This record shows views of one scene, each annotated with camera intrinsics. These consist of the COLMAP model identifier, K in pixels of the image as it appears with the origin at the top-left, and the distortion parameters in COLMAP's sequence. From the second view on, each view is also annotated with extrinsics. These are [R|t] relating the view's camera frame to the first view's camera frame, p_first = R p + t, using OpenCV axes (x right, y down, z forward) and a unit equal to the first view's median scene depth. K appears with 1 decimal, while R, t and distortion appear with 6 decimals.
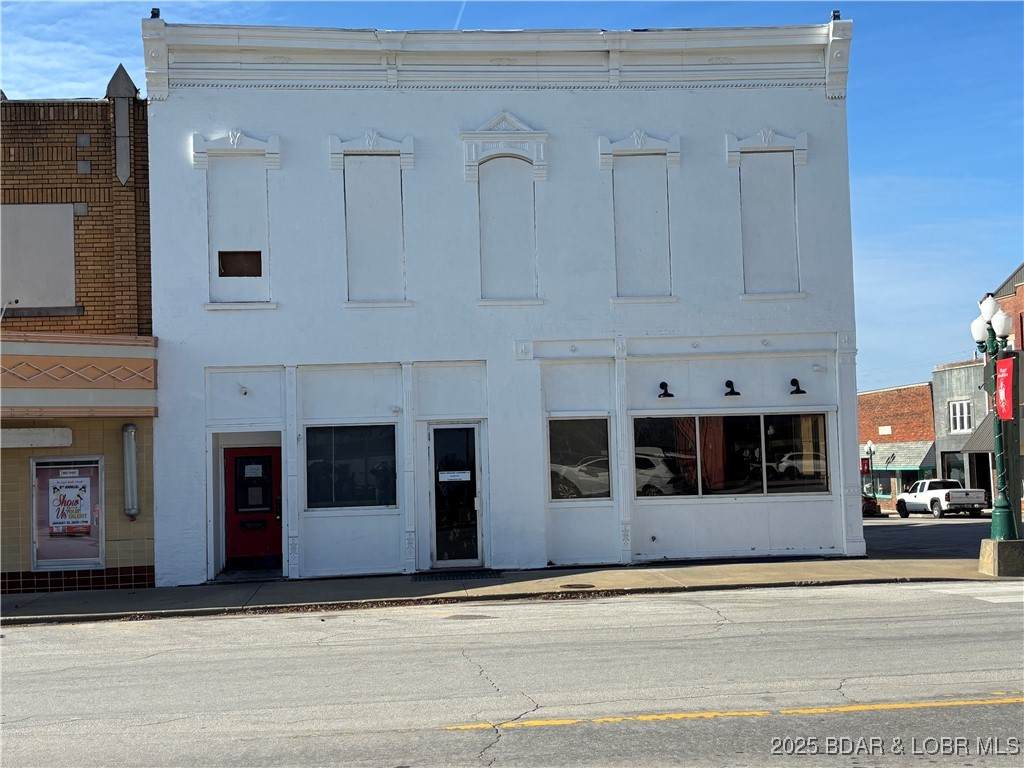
lens RADIAL K [[1311.6, 0, 518.7], [0, 1311.6, 385.1], [0, 0, 1]] dist [0.107025, 0.000000]
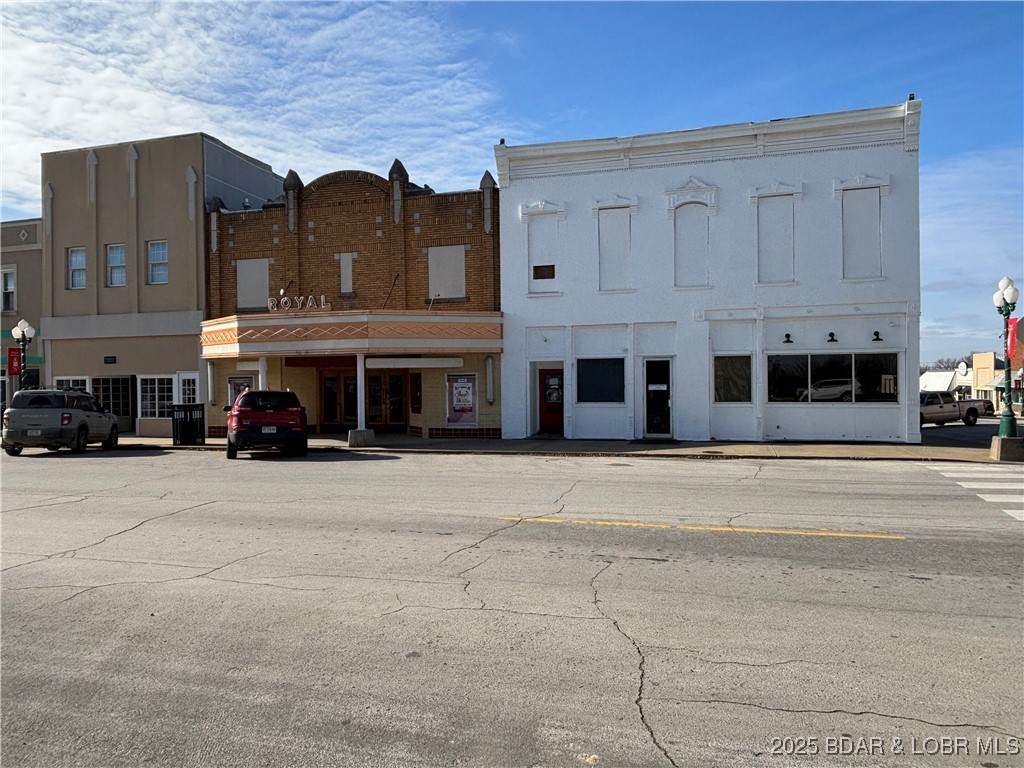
lens RADIAL K [[718.8, 0, 511.8], [0, 718.8, 389.4], [0, 0, 1]] dist [0.032800, -0.026327]
pose [[0.927564, 0.026780, -0.372703, 0.133972], [0.002086, 0.997042, 0.076832, -0.003694], [0.373658, -0.072044, 0.924765, 0.018606]]
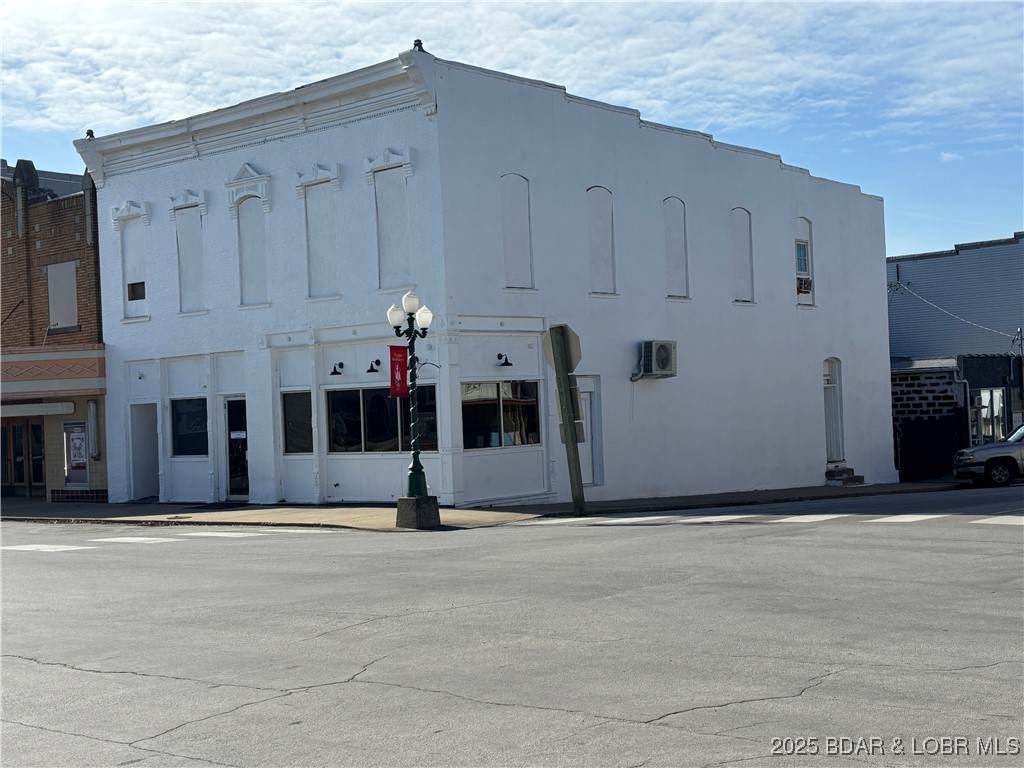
lens RADIAL K [[1453.9, 0, 545.4], [0, 1453.9, 401.6], [0, 0, 1]] dist [0.010007, 0.000000]
pose [[0.704954, -0.001572, -0.709252, 1.277562], [0.060369, 0.996502, 0.057795, -0.034663], [0.706679, -0.083559, 0.702582, 0.160393]]
